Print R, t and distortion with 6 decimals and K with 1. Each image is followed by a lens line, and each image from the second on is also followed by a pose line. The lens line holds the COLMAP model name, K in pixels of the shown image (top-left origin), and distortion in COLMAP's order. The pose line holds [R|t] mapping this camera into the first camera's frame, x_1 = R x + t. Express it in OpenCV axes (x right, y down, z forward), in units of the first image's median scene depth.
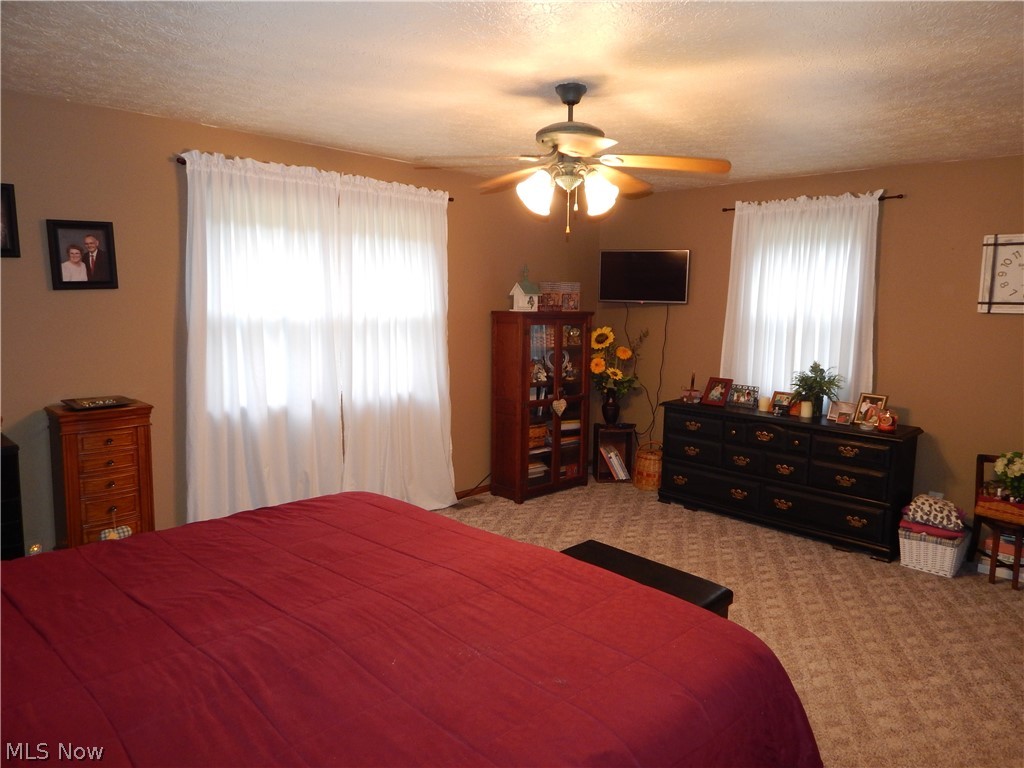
lens RADIAL K [[687.9, 0, 524.0], [0, 687.9, 379.0], [0, 0, 1]] dist [0.001913, -0.001883]
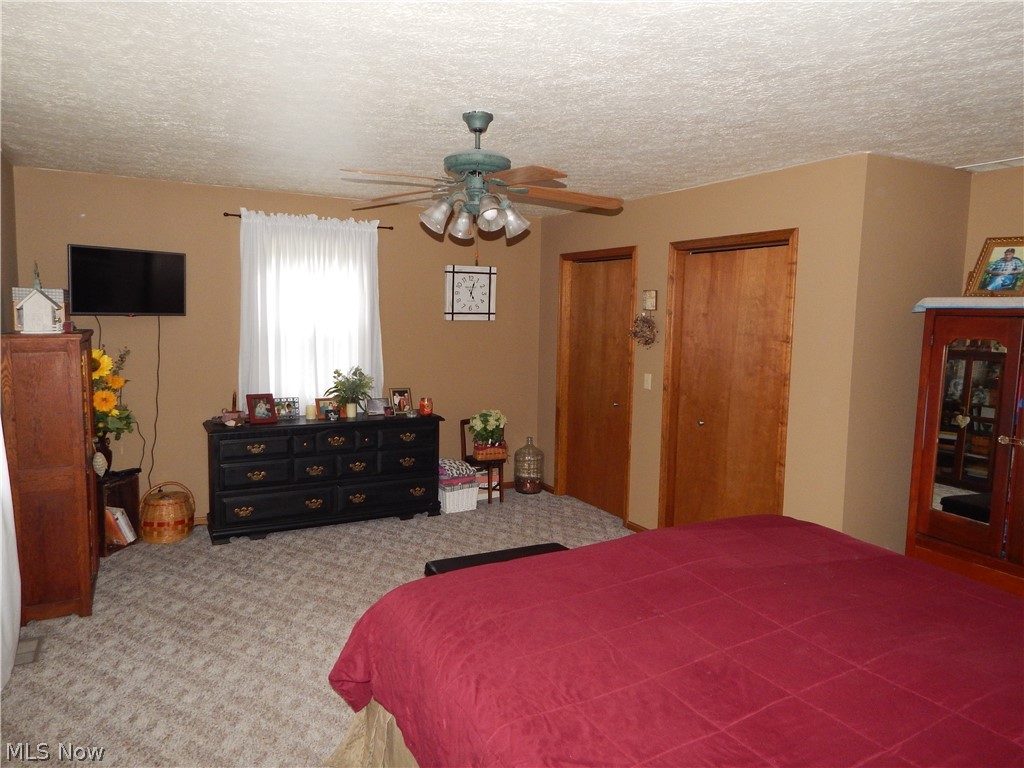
lens RADIAL K [[687.9, 0, 524.0], [0, 687.9, 379.0], [0, 0, 1]] dist [0.001913, -0.001883]
pose [[0.271863, -0.110309, 0.955993, -0.580827], [0.101492, 0.991155, 0.085504, -0.073795], [-0.956969, 0.073781, 0.280654, 0.423689]]
